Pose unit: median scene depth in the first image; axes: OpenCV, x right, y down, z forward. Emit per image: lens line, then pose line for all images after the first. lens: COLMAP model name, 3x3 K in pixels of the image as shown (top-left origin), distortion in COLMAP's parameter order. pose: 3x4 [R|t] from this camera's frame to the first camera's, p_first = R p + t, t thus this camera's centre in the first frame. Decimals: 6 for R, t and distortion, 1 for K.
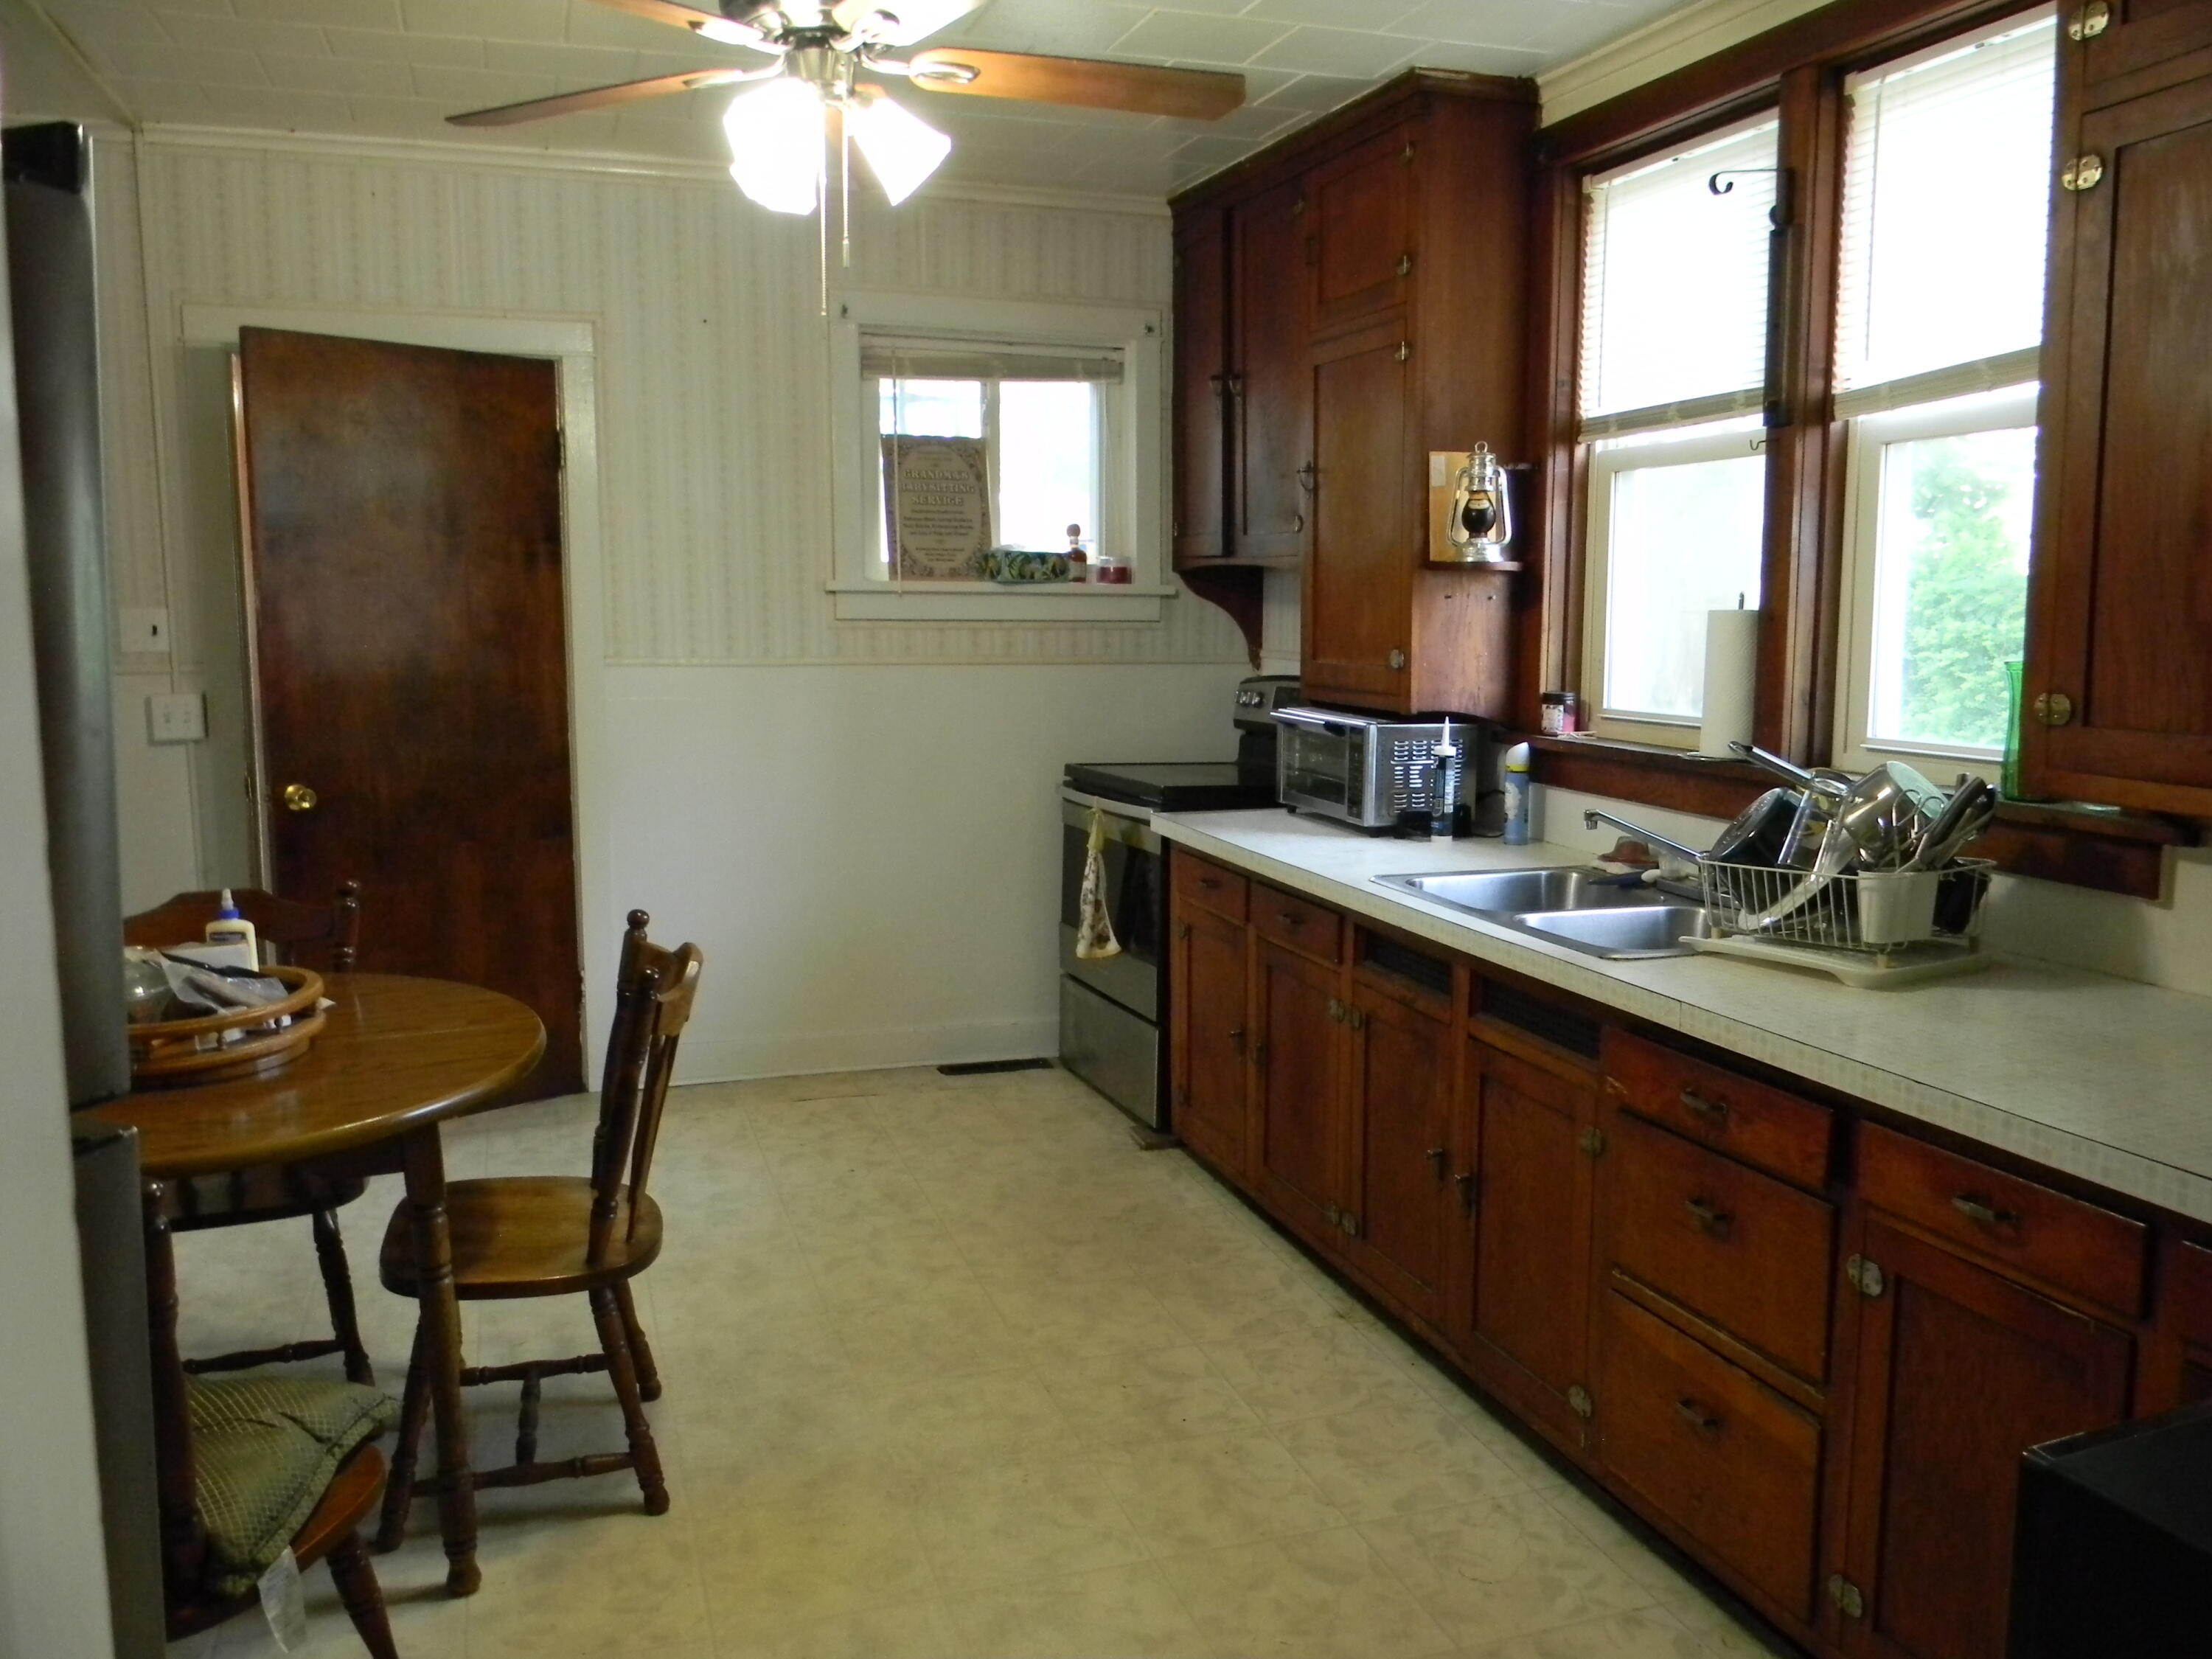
lens RADIAL K [[1788.8, 0, 1097.5], [0, 1788.8, 815.3], [0, 0, 1]] dist [-0.001006, -0.008990]
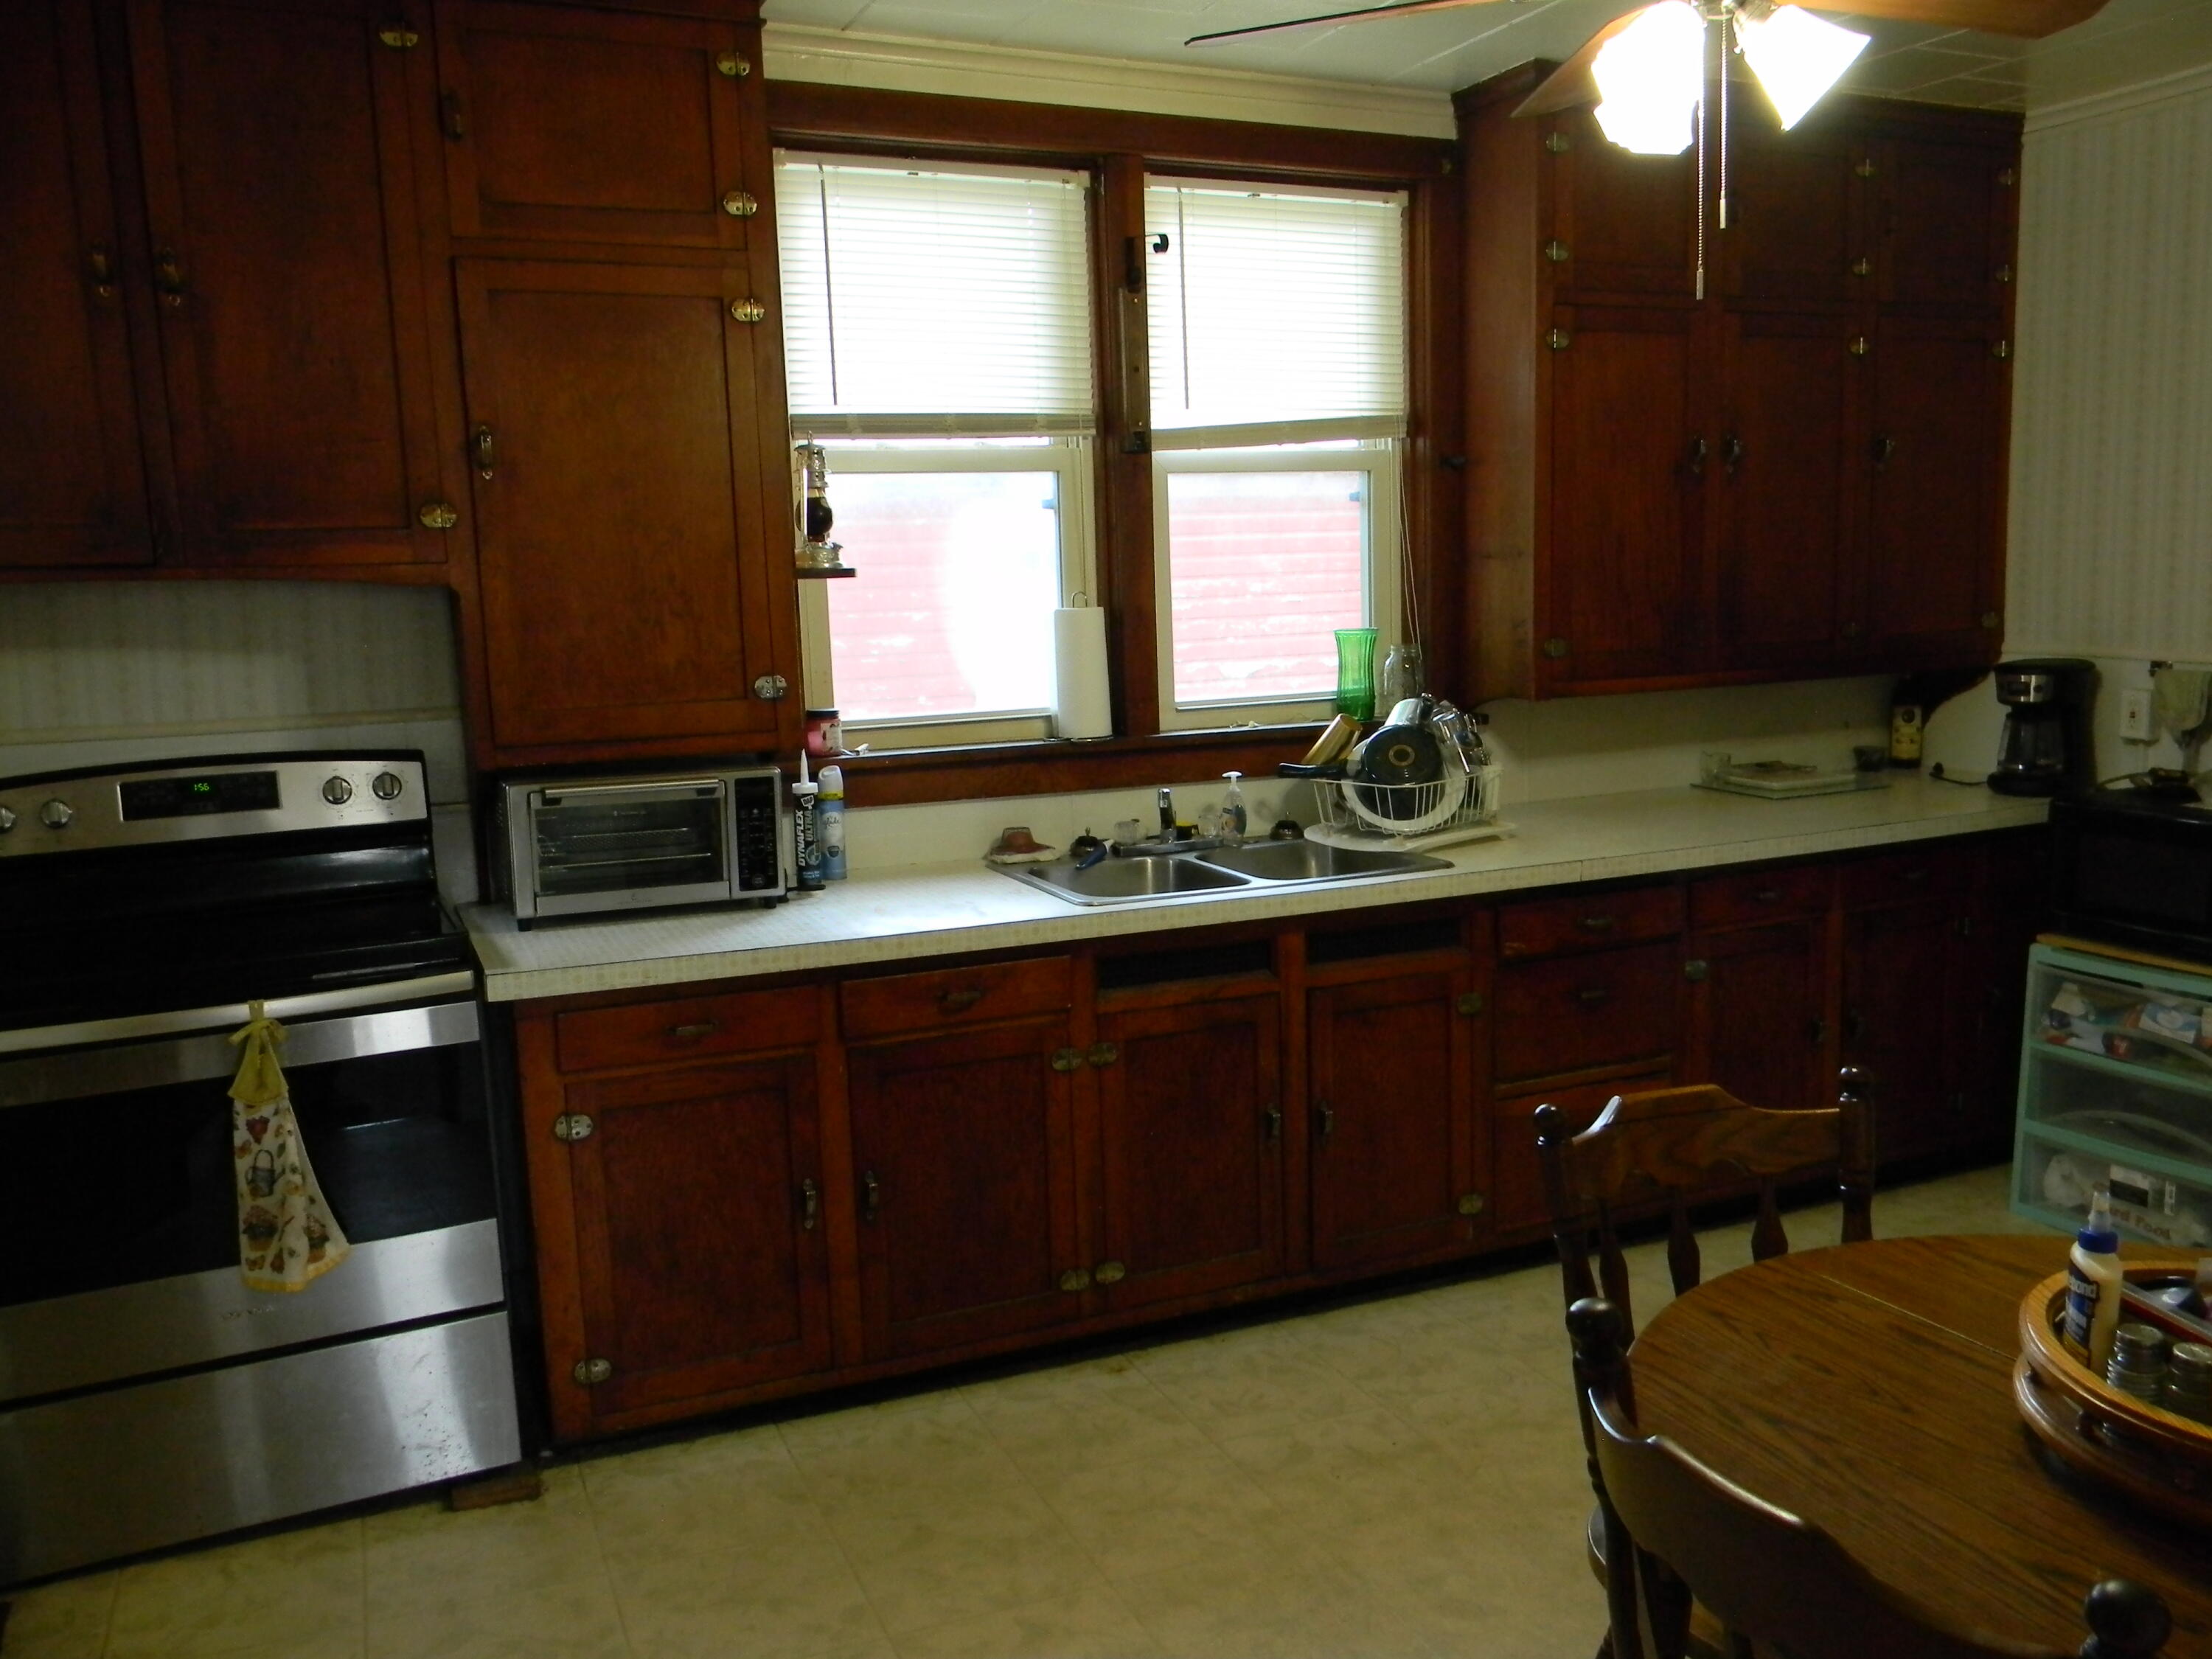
lens RADIAL K [[1788.8, 0, 1097.5], [0, 1788.8, 815.3], [0, 0, 1]] dist [-0.001006, -0.008990]
pose [[-0.101959, -0.138012, 0.985169, -0.783993], [0.146816, 0.977397, 0.152118, -0.156262], [-0.983895, 0.160148, -0.079392, 1.091789]]
